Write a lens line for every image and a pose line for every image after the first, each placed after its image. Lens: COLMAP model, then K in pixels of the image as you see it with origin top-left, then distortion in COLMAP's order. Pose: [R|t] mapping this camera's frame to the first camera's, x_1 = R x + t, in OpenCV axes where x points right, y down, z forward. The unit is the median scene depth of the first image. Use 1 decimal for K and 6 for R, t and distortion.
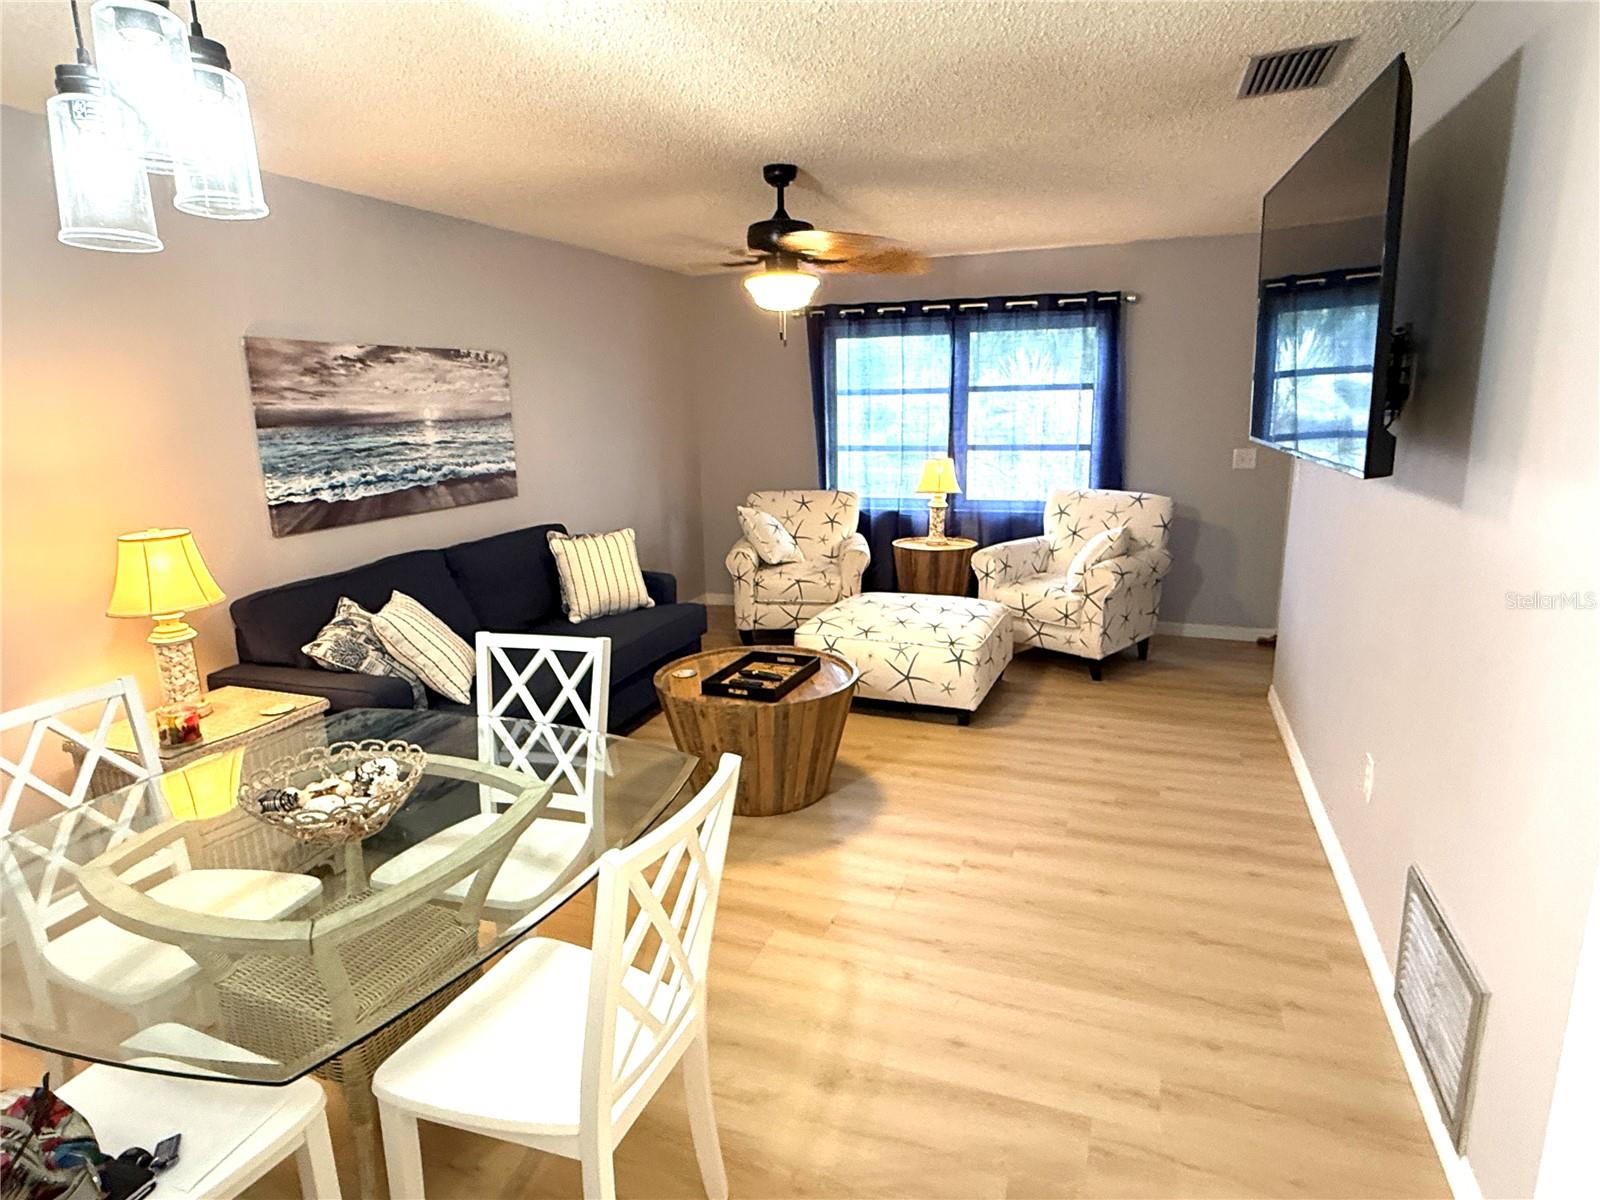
lens RADIAL K [[910.8, 0, 790.9], [0, 910.8, 602.0], [0, 0, 1]] dist [0.000883, 0.001943]
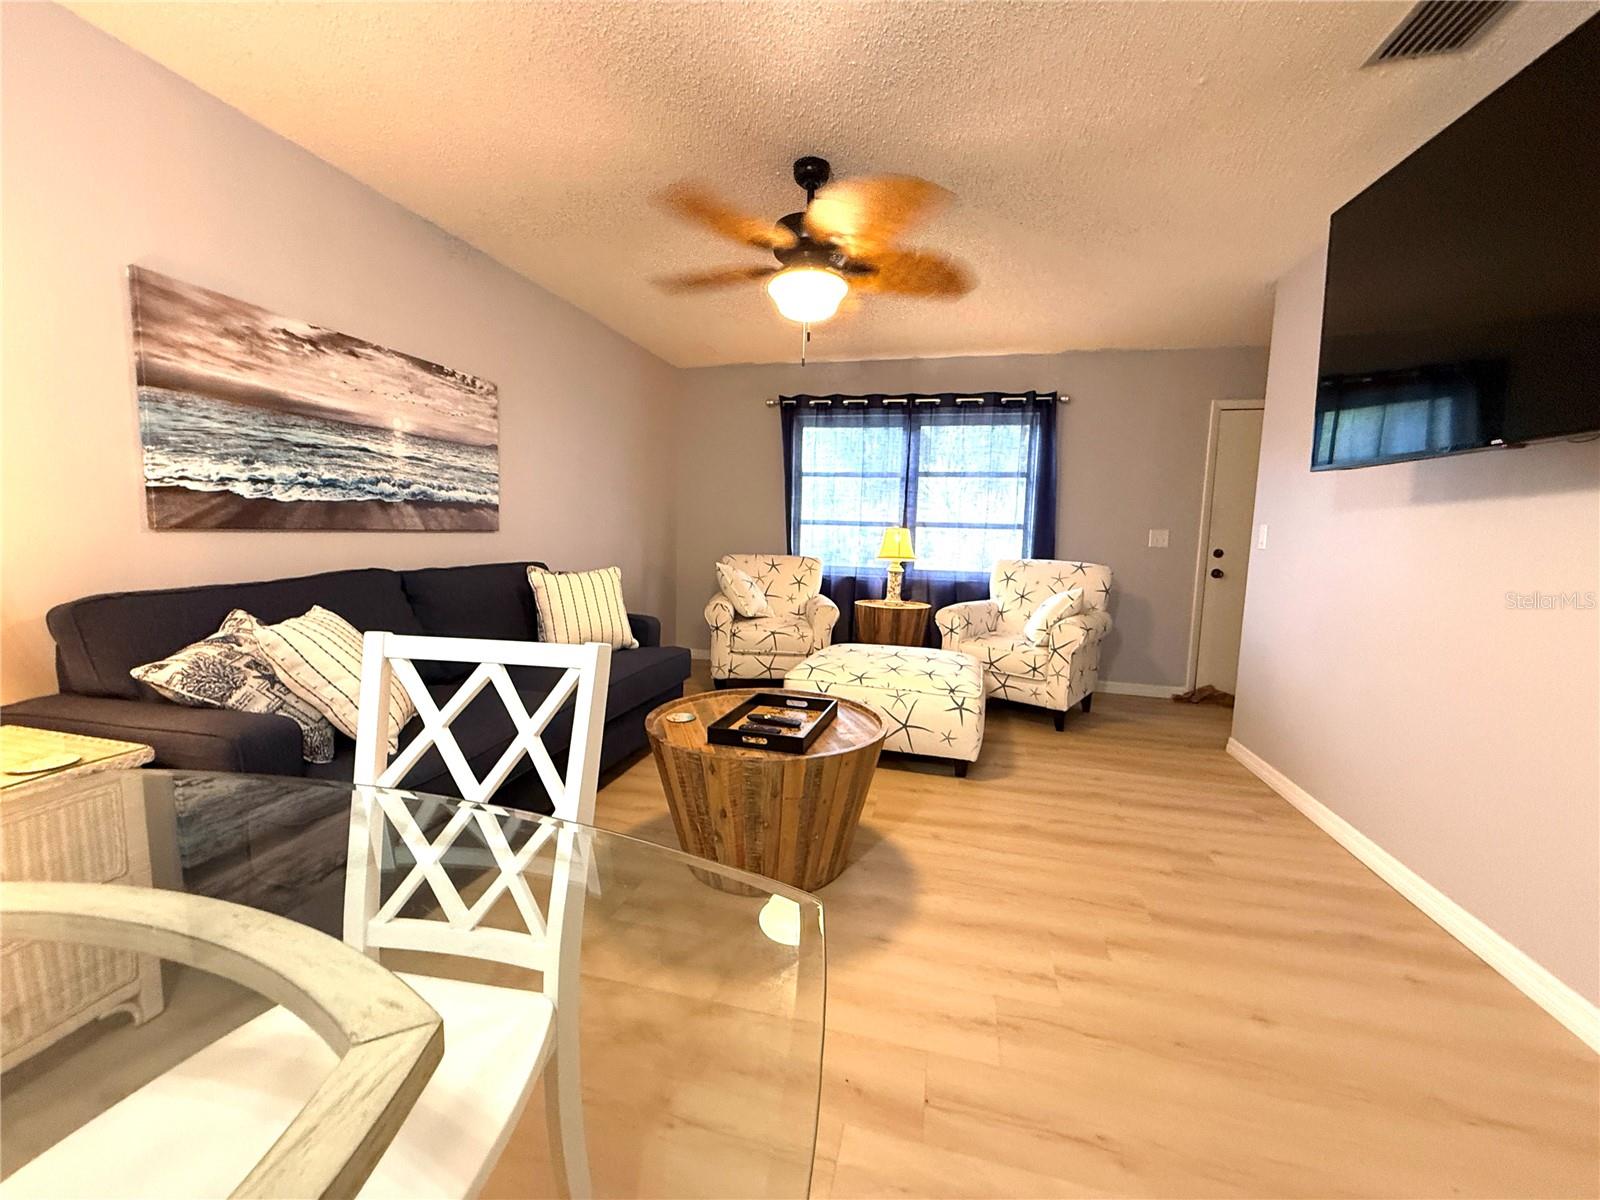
lens RADIAL K [[644.0, 0, 797.3], [0, 644.0, 596.4], [0, 0, 1]] dist [0.001339, -0.000805]
pose [[0.991736, 0.036468, 0.123003, -0.072664], [-0.021682, 0.992602, -0.119466, 0.030002], [-0.126450, 0.115811, 0.985189, 0.318833]]
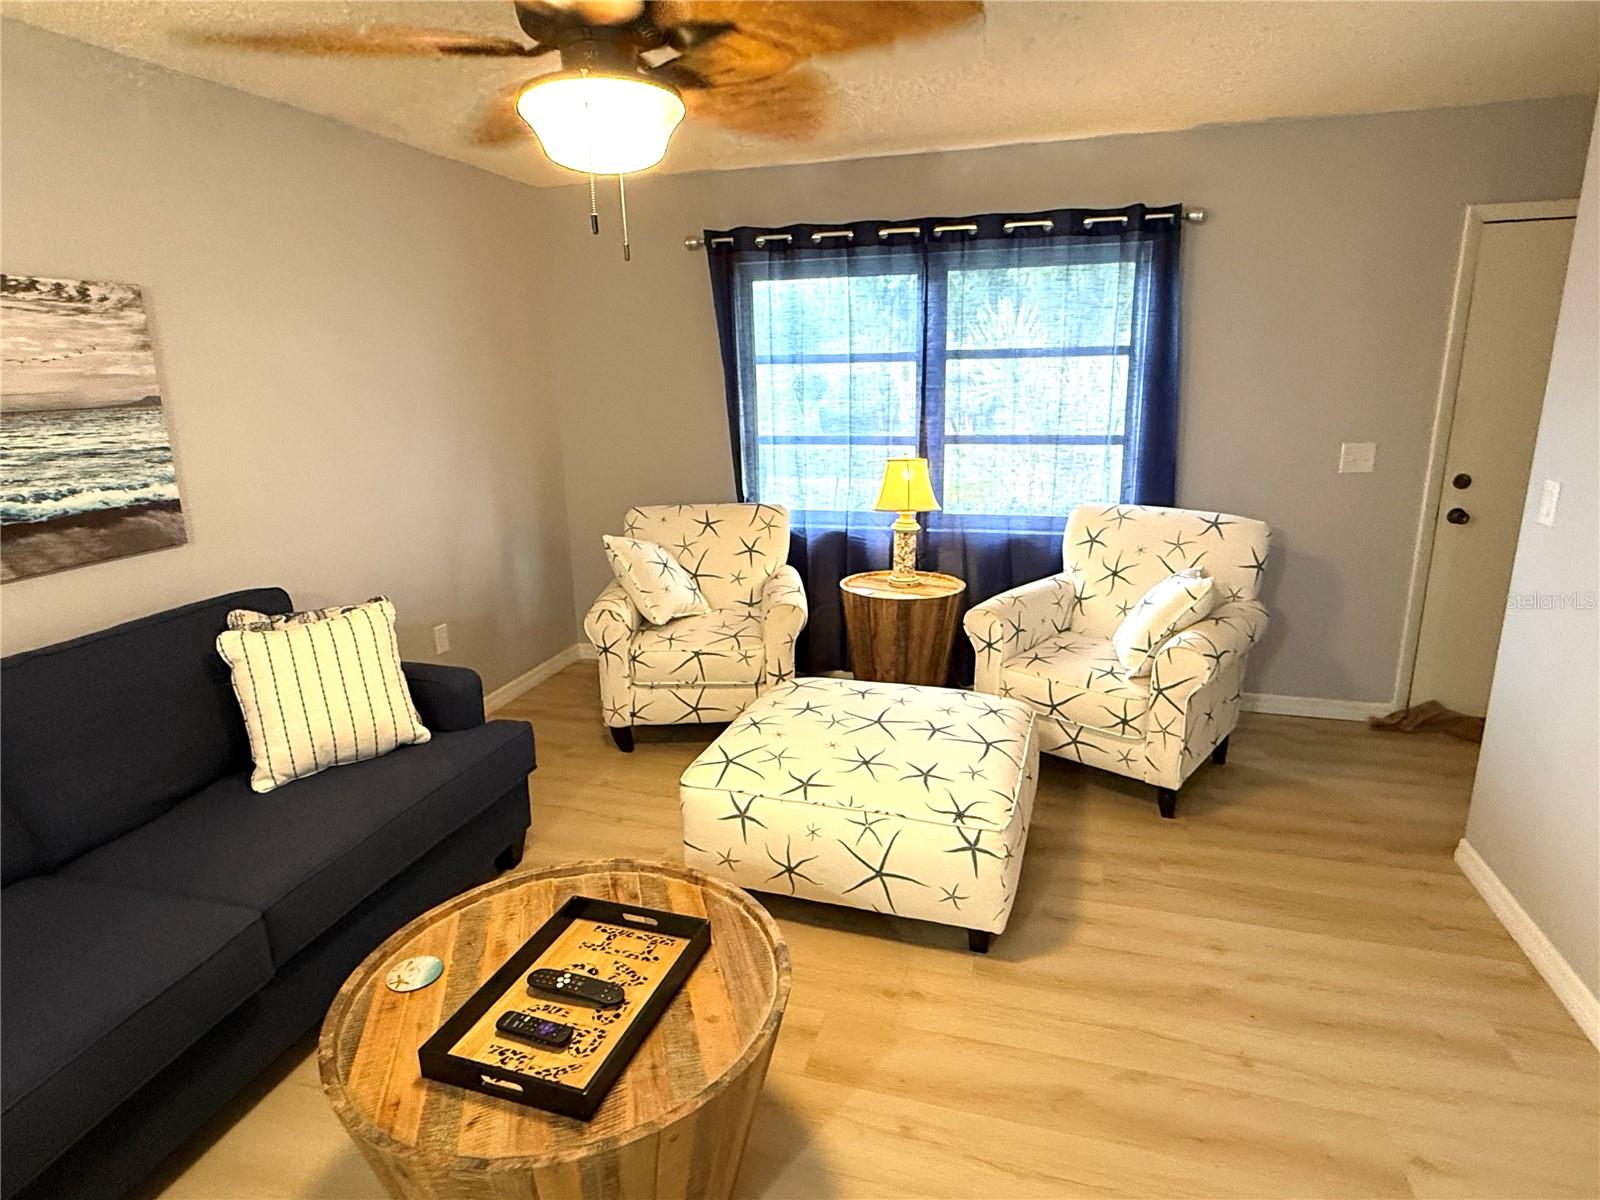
lens RADIAL K [[910.8, 0, 794.0], [0, 910.8, 594.6], [0, 0, 1]] dist [0.000883, 0.001943]
pose [[0.997040, -0.019237, 0.074444, 0.036367], [0.017261, 0.999484, 0.027101, -0.101400], [-0.074927, -0.025736, 0.996857, 0.441492]]
